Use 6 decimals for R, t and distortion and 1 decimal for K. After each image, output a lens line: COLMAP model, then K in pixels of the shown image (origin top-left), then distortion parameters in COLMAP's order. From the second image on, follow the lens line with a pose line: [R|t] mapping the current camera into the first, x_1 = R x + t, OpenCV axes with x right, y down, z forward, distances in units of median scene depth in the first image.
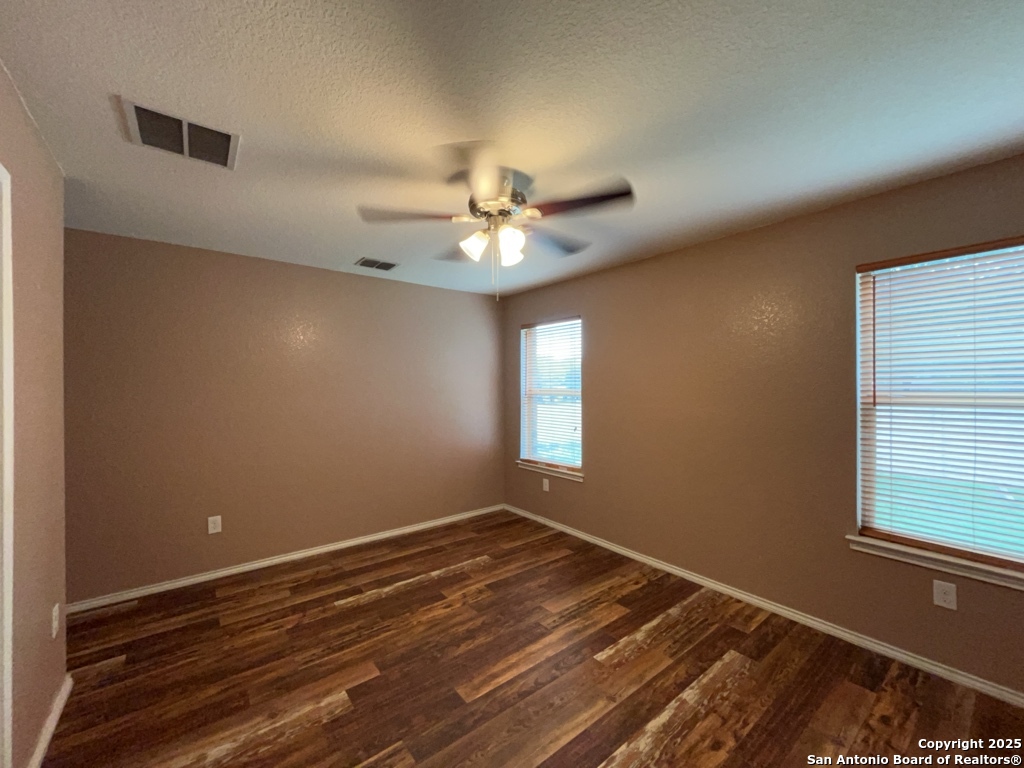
lens RADIAL K [[411.4, 0, 514.1], [0, 411.4, 373.9], [0, 0, 1]] dist [-0.004314, 0.000322]
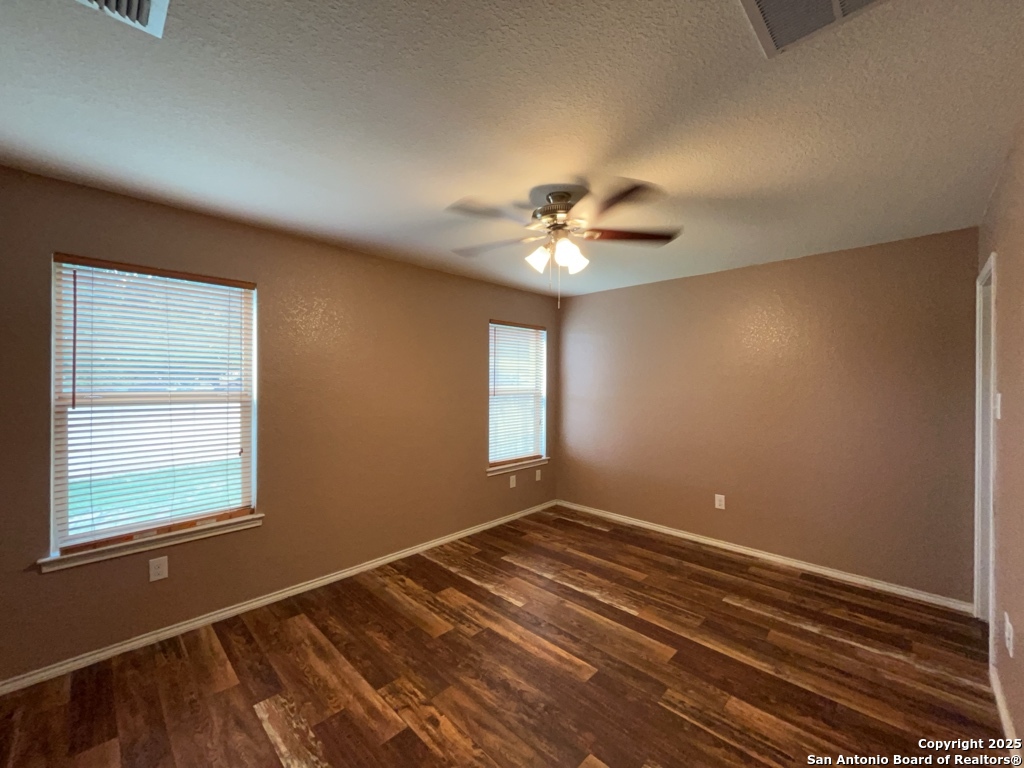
lens RADIAL K [[411.4, 0, 511.0], [0, 411.4, 379.5], [0, 0, 1]] dist [-0.004314, 0.000322]
pose [[-0.121675, 0.004981, 0.992557, -0.856483], [-0.028690, 0.999552, -0.008533, 0.011745], [-0.992155, -0.029515, -0.121478, 0.988038]]
